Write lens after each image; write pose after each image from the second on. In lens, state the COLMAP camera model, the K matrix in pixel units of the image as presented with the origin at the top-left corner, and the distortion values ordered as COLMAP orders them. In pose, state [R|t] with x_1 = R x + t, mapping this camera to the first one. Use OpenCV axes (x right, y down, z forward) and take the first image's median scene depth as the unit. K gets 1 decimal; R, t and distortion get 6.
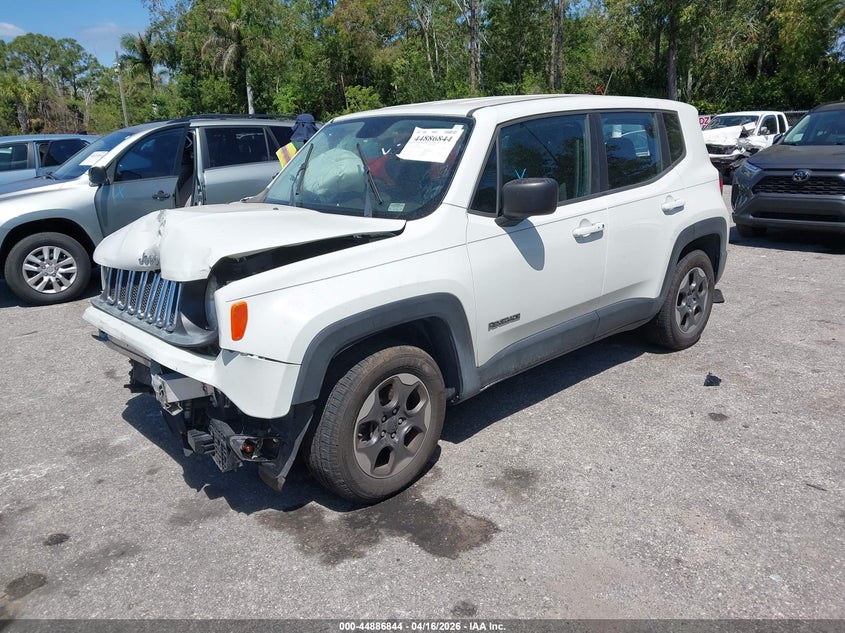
lens RADIAL K [[658.1, 0, 426.4], [0, 658.1, 316.9], [0, 0, 1]] dist [-0.002465, -0.001224]
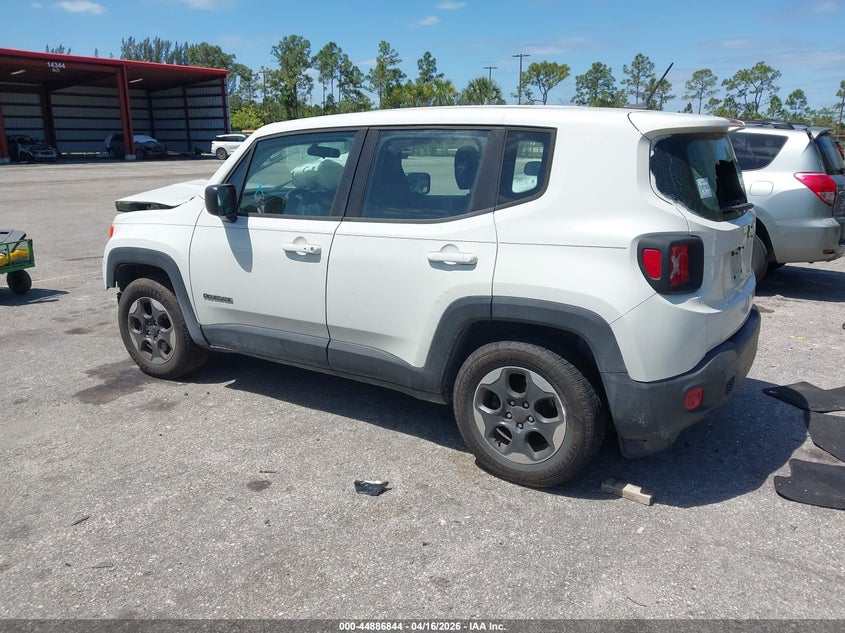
lens RADIAL K [[658.1, 0, 419.4], [0, 658.1, 320.1], [0, 0, 1]] dist [-0.002465, -0.001224]
pose [[0.259601, 0.299299, -0.918165, 1.380577], [-0.274290, 0.934457, 0.227057, -0.343354], [0.925944, 0.192899, 0.324680, 0.981347]]
